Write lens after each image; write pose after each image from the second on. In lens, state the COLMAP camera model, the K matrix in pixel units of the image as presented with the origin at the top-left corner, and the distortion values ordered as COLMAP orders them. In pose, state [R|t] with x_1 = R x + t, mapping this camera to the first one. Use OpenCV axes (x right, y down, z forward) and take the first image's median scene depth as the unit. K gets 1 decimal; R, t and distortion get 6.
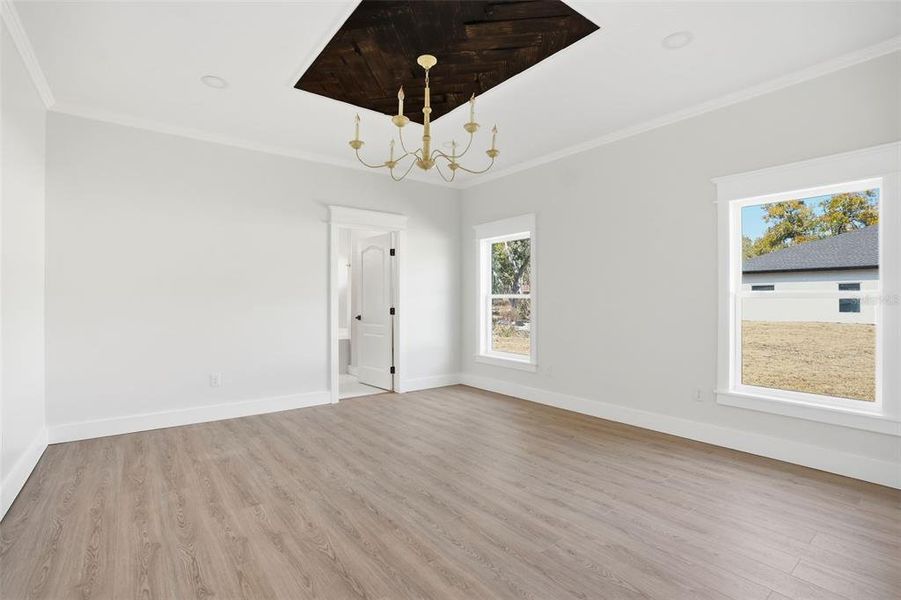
lens RADIAL K [[423.5, 0, 449.4], [0, 423.5, 299.5], [0, 0, 1]] dist [-0.070715, 0.028017]
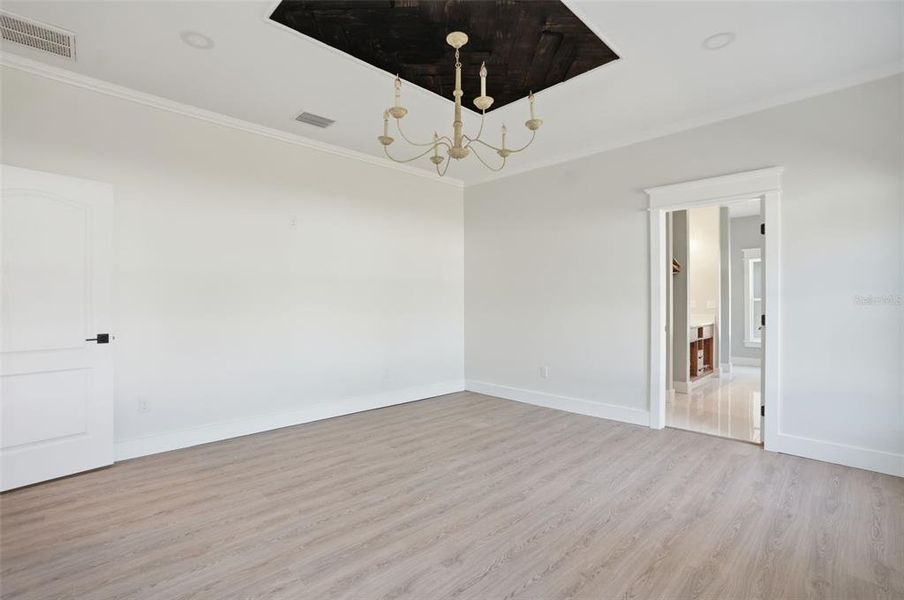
lens RADIAL K [[424.9, 0, 450.9], [0, 424.9, 299.5], [0, 0, 1]] dist [-0.070715, 0.028017]
pose [[0.118109, -0.004474, -0.992990, 0.845455], [-0.000320, 0.999990, -0.004544, -0.000847], [0.993001, 0.000855, 0.118107, 0.881858]]
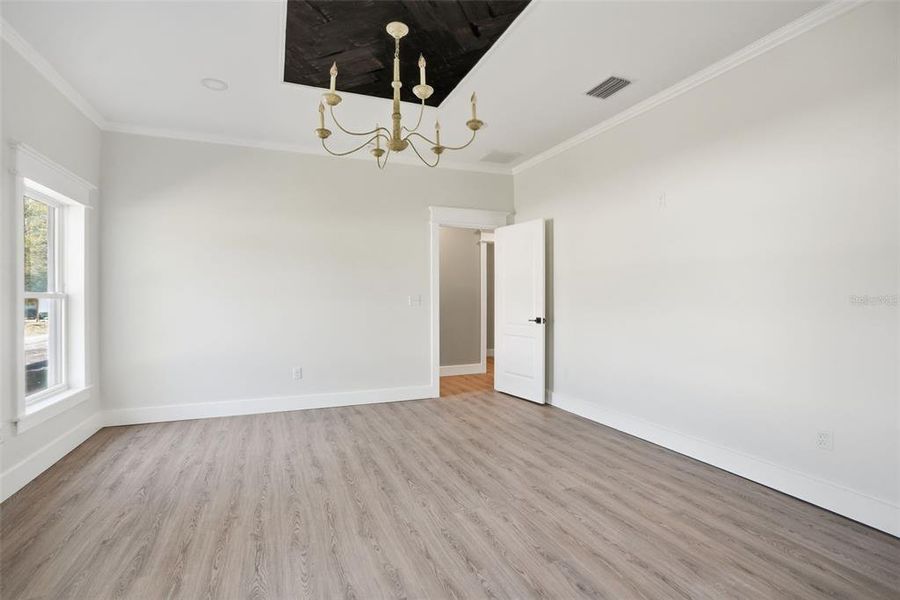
lens RADIAL K [[423.0, 0, 448.9], [0, 423.0, 299.5], [0, 0, 1]] dist [-0.070715, 0.028017]
pose [[-0.964564, 0.000885, 0.263847, -0.392863], [0.002893, 0.999970, 0.007220, -0.004581], [-0.263832, 0.007728, -0.964538, 1.827668]]
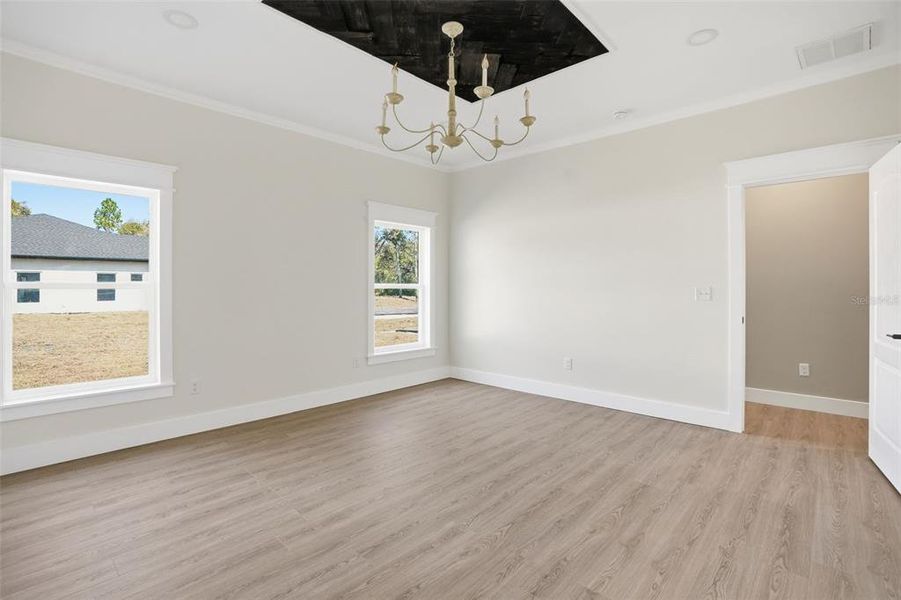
lens RADIAL K [[427.7, 0, 448.7], [0, 427.7, 288.5], [0, 0, 1]] dist [-0.067371, 0.023209]
pose [[-0.156863, -0.002493, 0.987617, -0.956771], [0.002109, 0.999994, 0.002859, -0.008032], [-0.987618, 0.002531, -0.156856, 1.155442]]
